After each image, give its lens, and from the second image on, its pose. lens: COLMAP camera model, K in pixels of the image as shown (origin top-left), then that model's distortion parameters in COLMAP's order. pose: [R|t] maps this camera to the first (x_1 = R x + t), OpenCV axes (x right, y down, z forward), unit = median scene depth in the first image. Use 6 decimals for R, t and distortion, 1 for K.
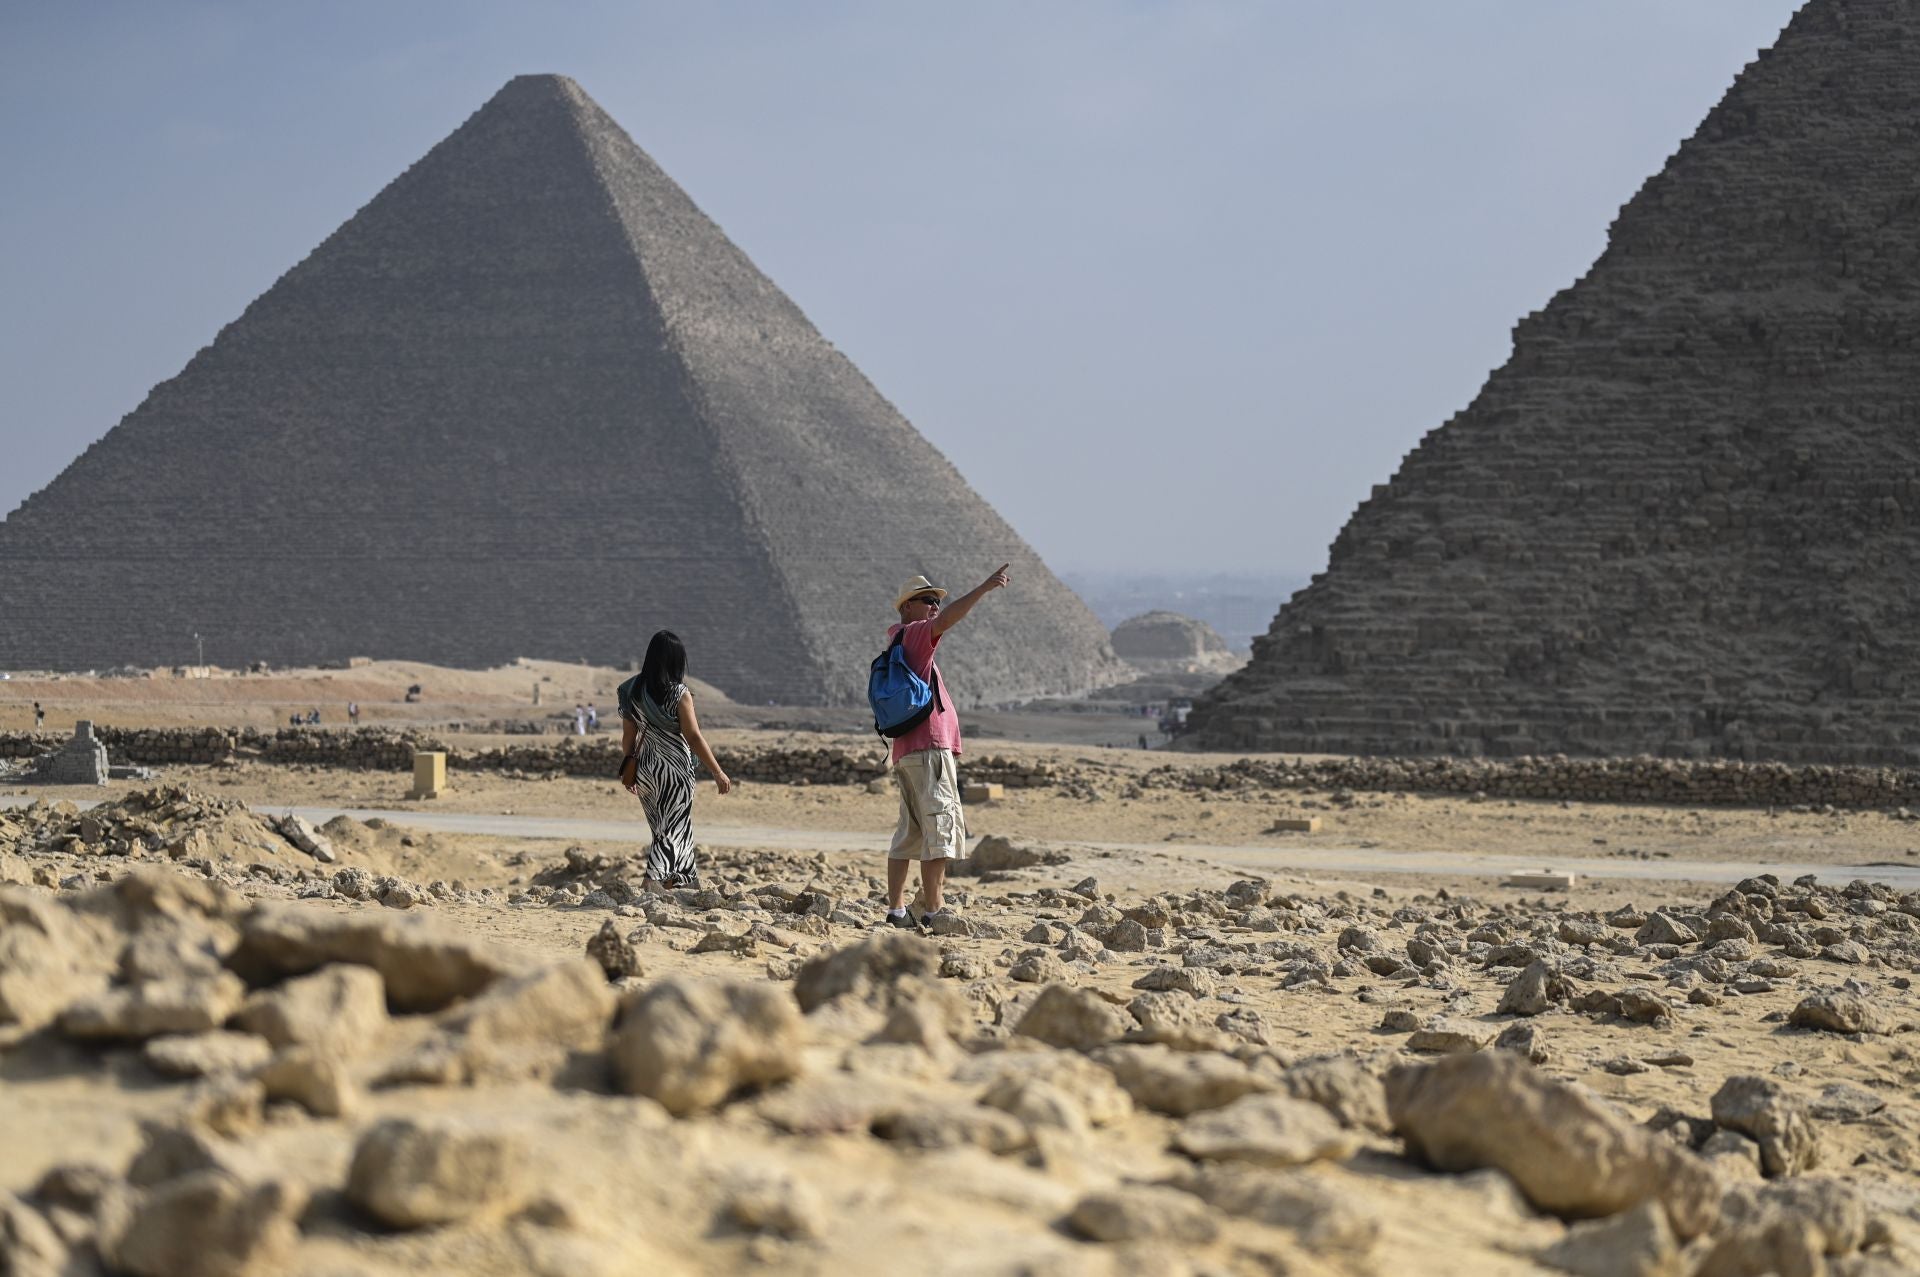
lens RADIAL K [[3207.0, 0, 970.6], [0, 3207.0, 639.7], [0, 0, 1]] dist [0.013114, 0.000000]
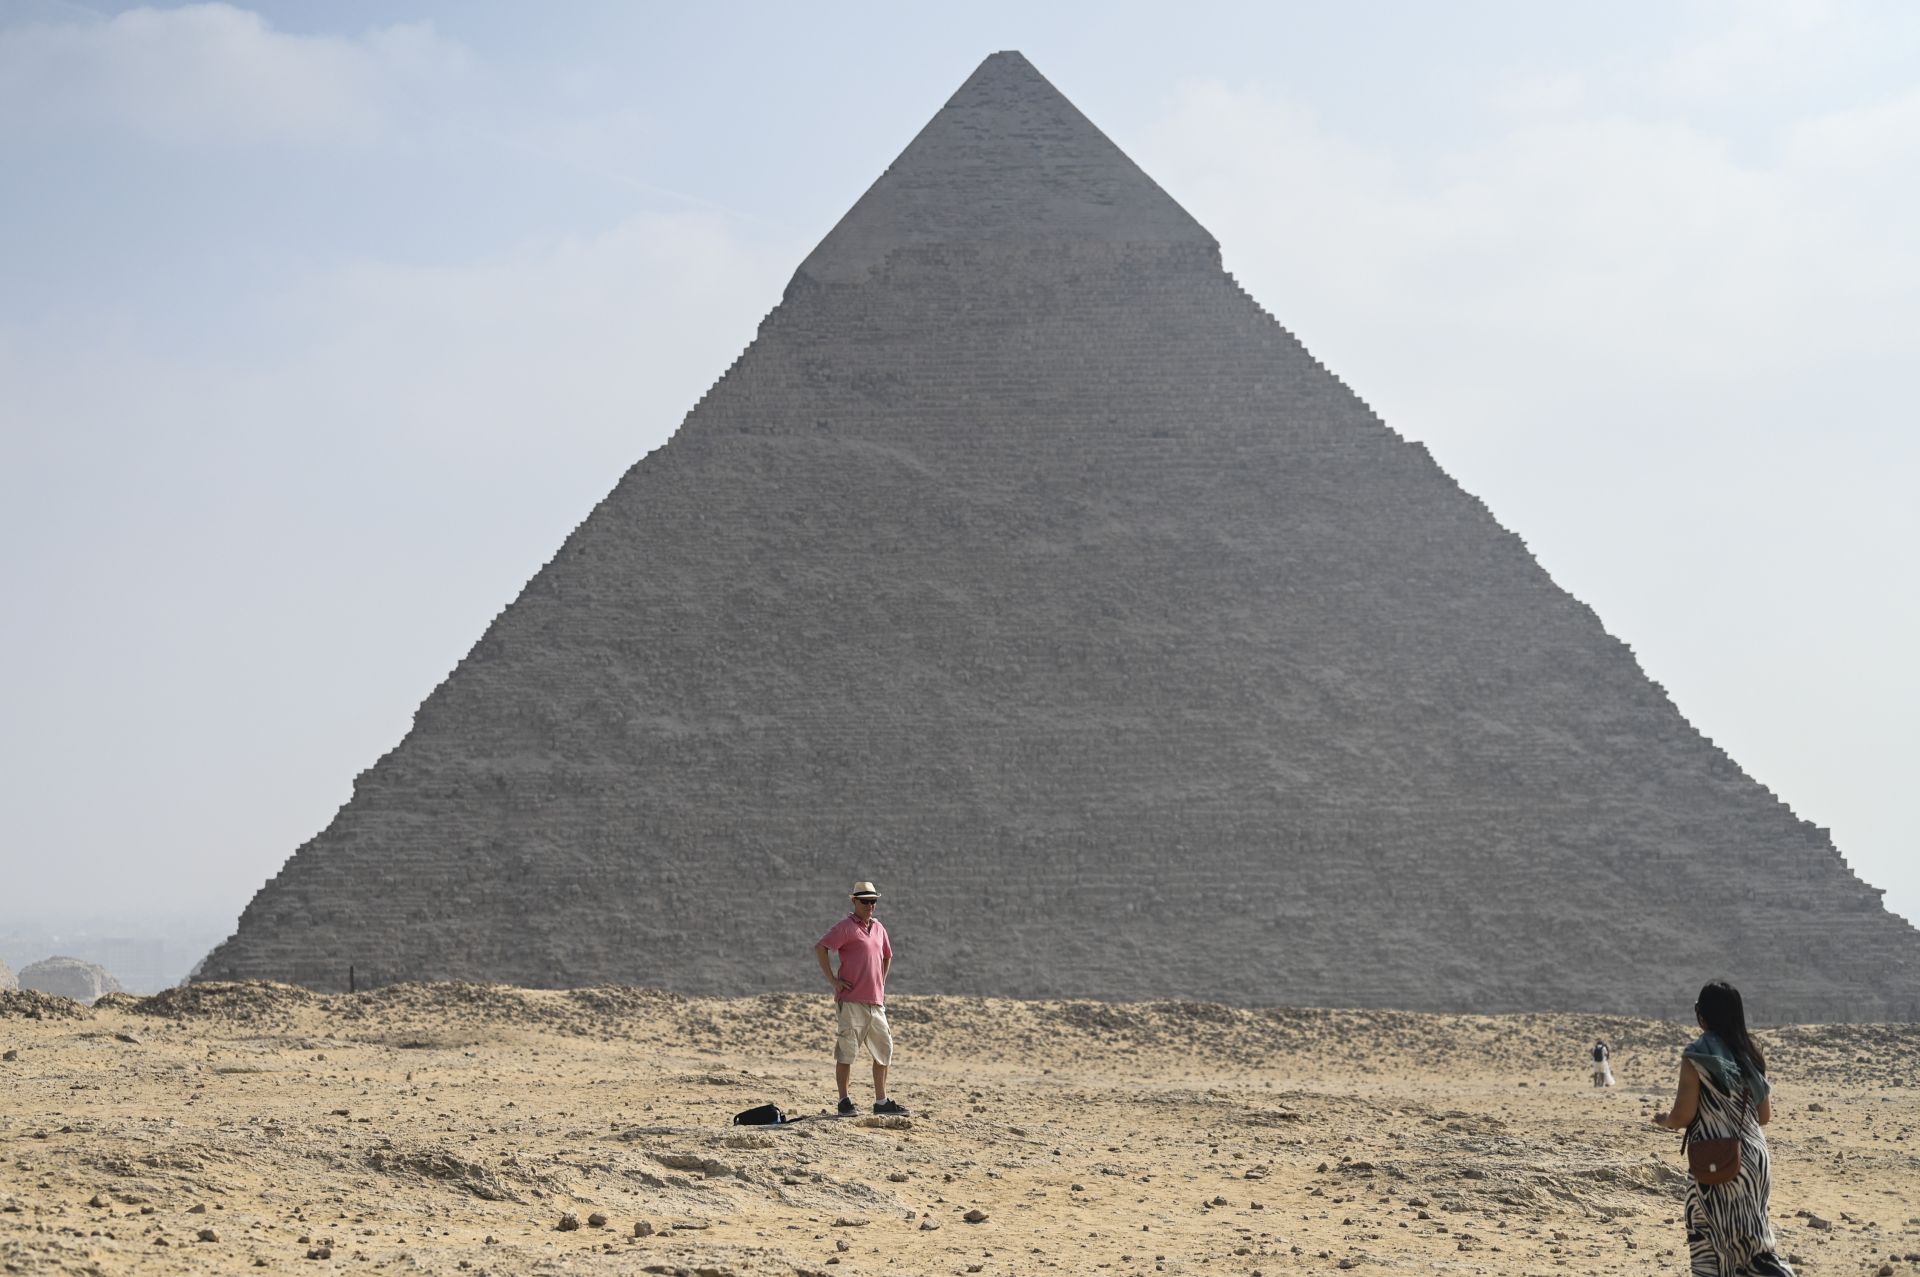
lens RADIAL K [[3029.7, 0, 865.4], [0, 3029.7, 675.4], [0, 0, 1]] dist [0.010216, 0.000000]
pose [[0.947865, 0.009713, 0.318525, -0.073273], [0.021815, 0.995213, -0.095264, 0.001172], [-0.317926, 0.097246, 0.943115, -0.527017]]
